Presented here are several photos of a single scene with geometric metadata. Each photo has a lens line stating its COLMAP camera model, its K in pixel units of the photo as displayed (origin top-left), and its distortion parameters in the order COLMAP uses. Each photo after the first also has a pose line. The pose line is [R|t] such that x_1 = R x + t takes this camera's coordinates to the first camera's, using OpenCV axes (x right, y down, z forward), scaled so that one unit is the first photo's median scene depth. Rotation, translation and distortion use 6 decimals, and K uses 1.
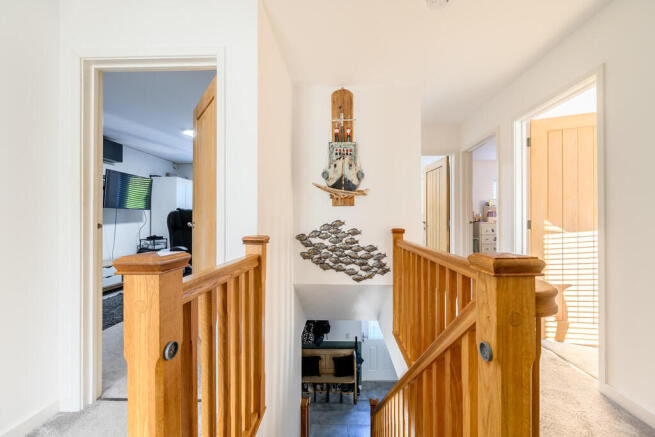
lens RADIAL K [[259.7, 0, 330.5], [0, 259.7, 215.6], [0, 0, 1]] dist [0.000699, 0.000303]
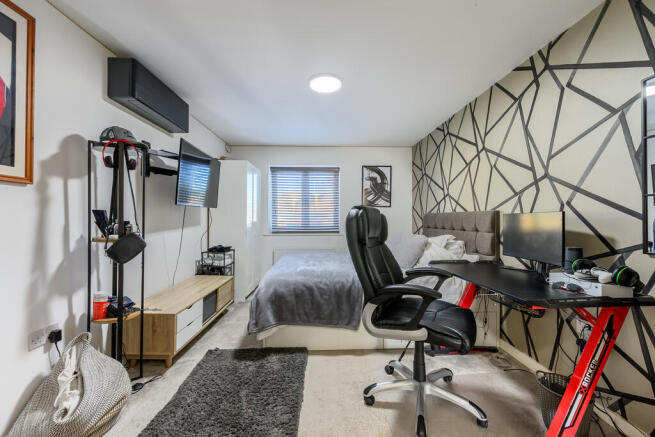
lens RADIAL K [[259.7, 0, 328.8], [0, 259.7, 217.6], [0, 0, 1]] dist [0.000699, 0.000303]
pose [[0.996498, 0.005469, 0.083443, -0.458592], [-0.006392, 0.999921, 0.010797, -0.006223], [-0.083378, -0.011292, 0.996454, 0.303604]]
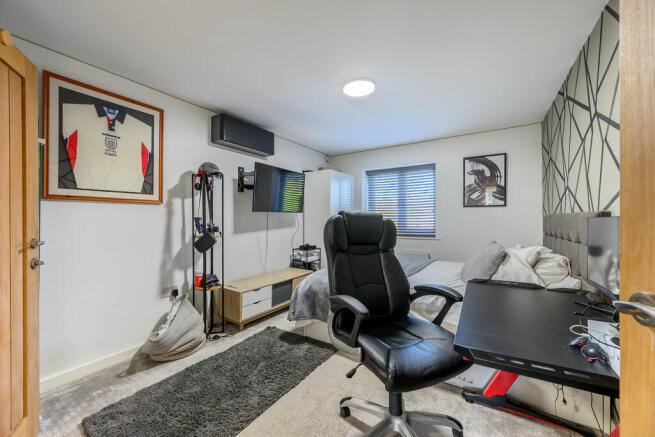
lens RADIAL K [[259.7, 0, 327.2], [0, 259.7, 216.3], [0, 0, 1]] dist [0.000699, 0.000303]
pose [[0.865636, -0.002778, -0.500666, -0.225099], [0.006136, 0.999968, 0.005061, -0.014285], [0.500636, -0.007453, 0.865626, 0.340722]]
